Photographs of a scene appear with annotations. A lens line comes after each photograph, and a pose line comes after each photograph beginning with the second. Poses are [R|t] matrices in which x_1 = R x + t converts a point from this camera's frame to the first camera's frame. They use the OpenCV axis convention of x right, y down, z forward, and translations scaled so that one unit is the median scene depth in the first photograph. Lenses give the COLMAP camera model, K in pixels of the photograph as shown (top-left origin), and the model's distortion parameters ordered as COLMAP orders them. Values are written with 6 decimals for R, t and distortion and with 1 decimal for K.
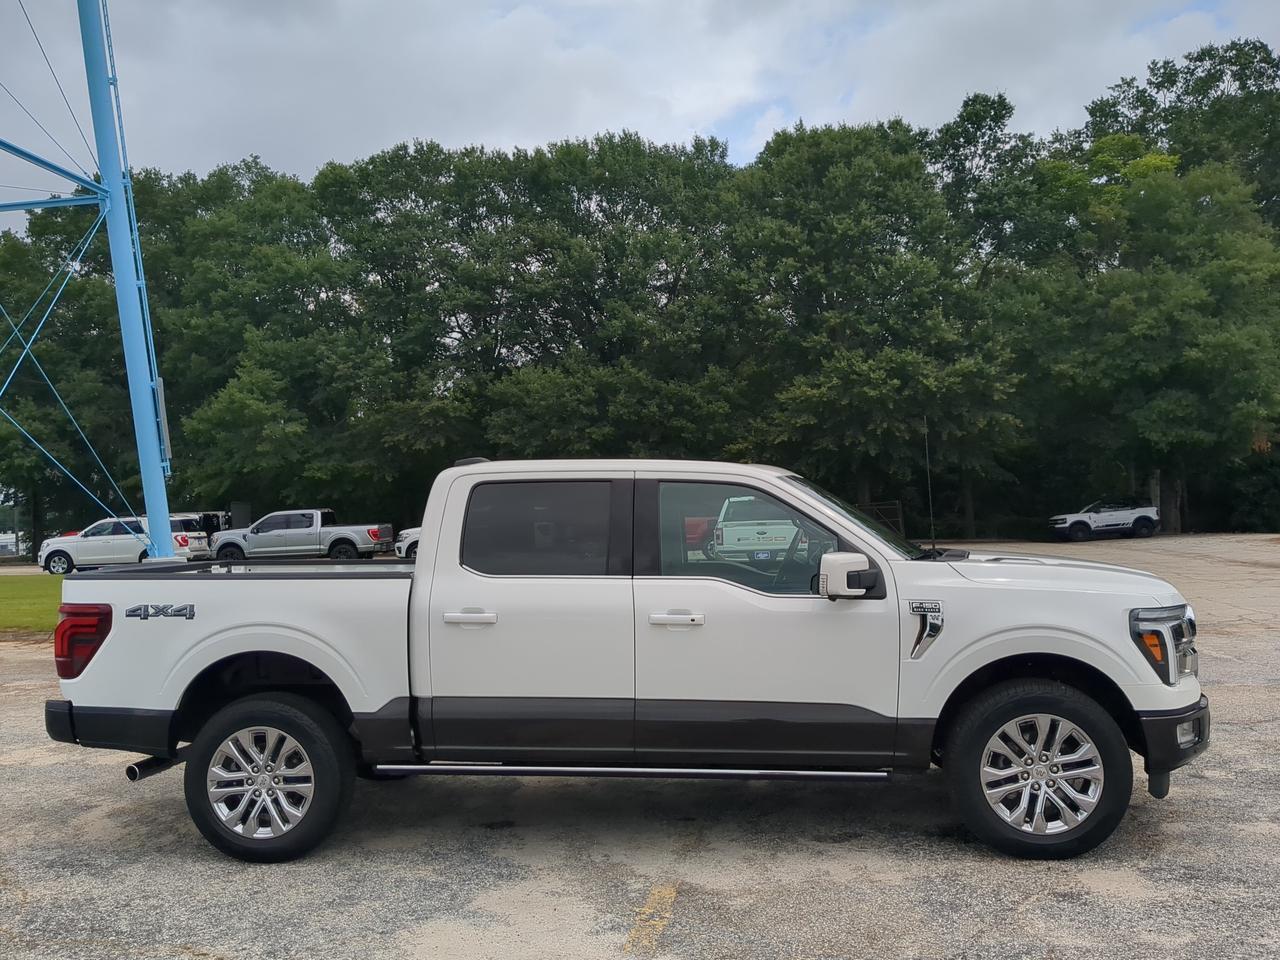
lens RADIAL K [[1163.8, 0, 632.4], [0, 1163.8, 480.5], [0, 0, 1]] dist [0.021461, -0.045416]
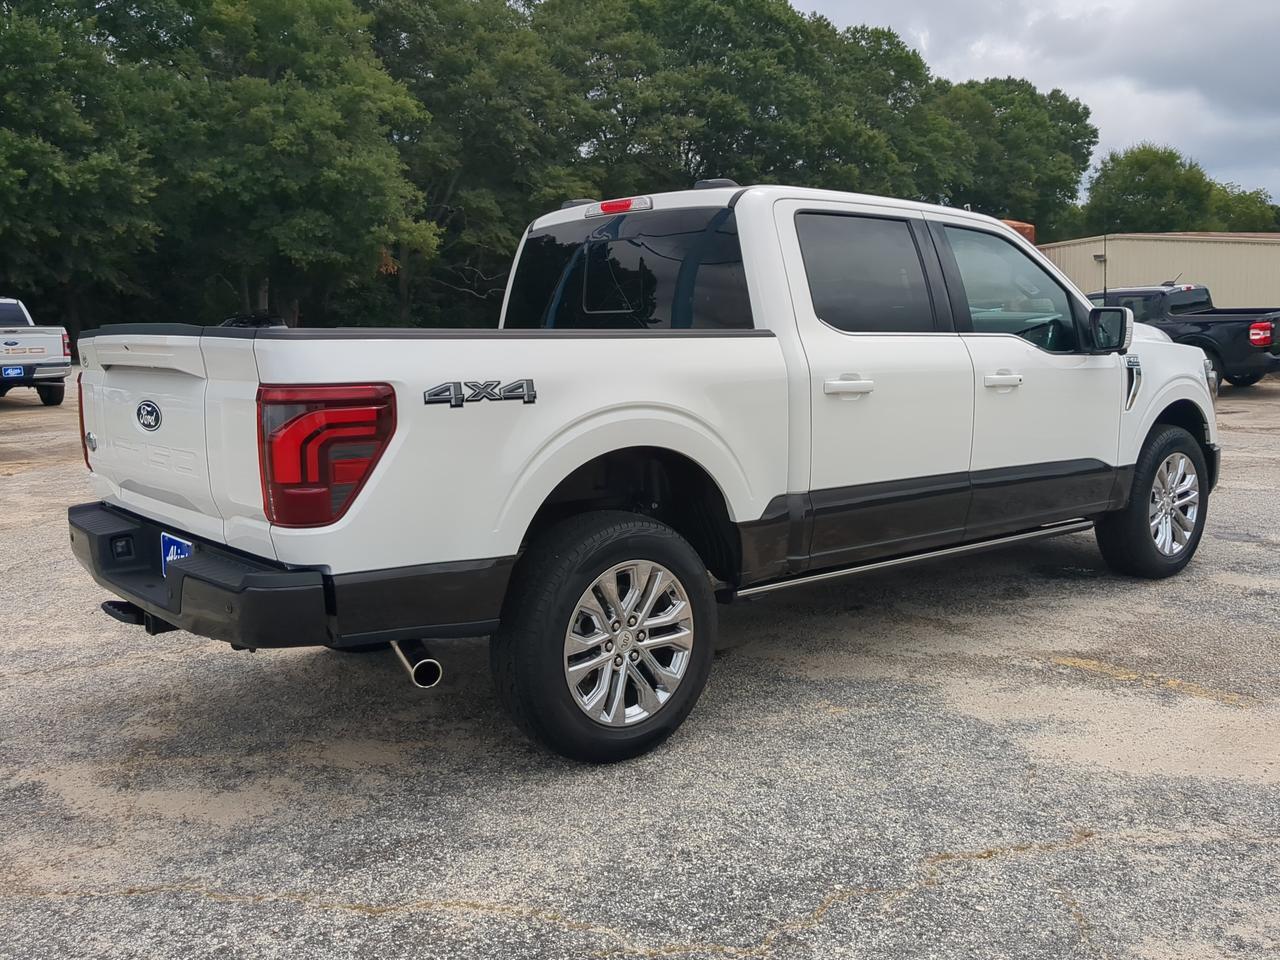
lens RADIAL K [[1163.8, 0, 650.8], [0, 1163.8, 489.4], [0, 0, 1]] dist [0.021461, -0.045416]
pose [[0.687316, -0.088475, 0.720950, -0.091045], [-0.025291, 0.989037, 0.145486, 0.008739], [-0.725918, -0.118228, 0.677544, 0.064379]]
